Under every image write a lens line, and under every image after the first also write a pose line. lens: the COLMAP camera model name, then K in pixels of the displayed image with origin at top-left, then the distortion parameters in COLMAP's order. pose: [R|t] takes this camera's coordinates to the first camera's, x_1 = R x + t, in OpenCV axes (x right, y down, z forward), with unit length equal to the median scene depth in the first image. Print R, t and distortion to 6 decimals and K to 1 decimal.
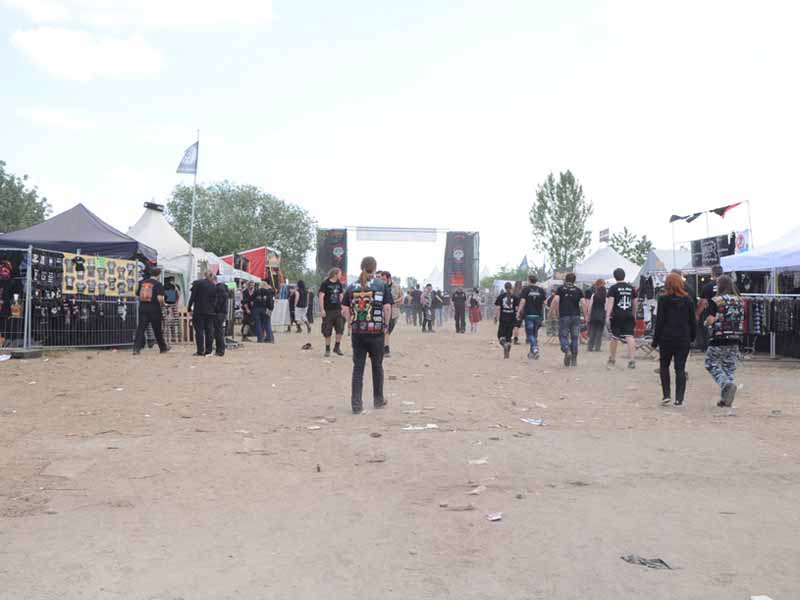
lens RADIAL K [[773.2, 0, 401.6], [0, 773.2, 303.3], [0, 0, 1]] dist [-0.011673, 0.000000]
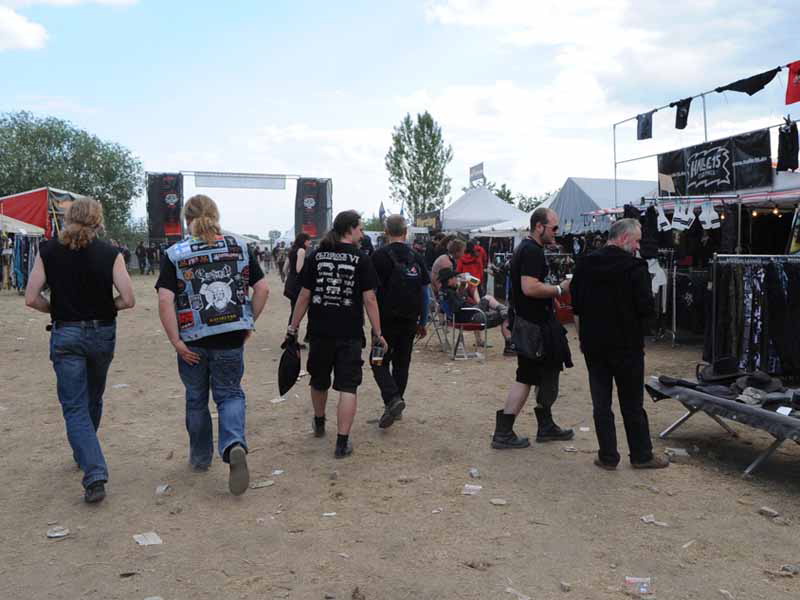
lens RADIAL K [[584.5, 0, 401.8], [0, 584.5, 299.1], [0, 0, 1]] dist [-0.071892, -0.001758]
pose [[0.982703, -0.021716, 0.183914, 0.053038], [0.006974, 0.996736, 0.080426, -0.004299], [-0.185060, -0.077752, 0.979647, 0.302622]]
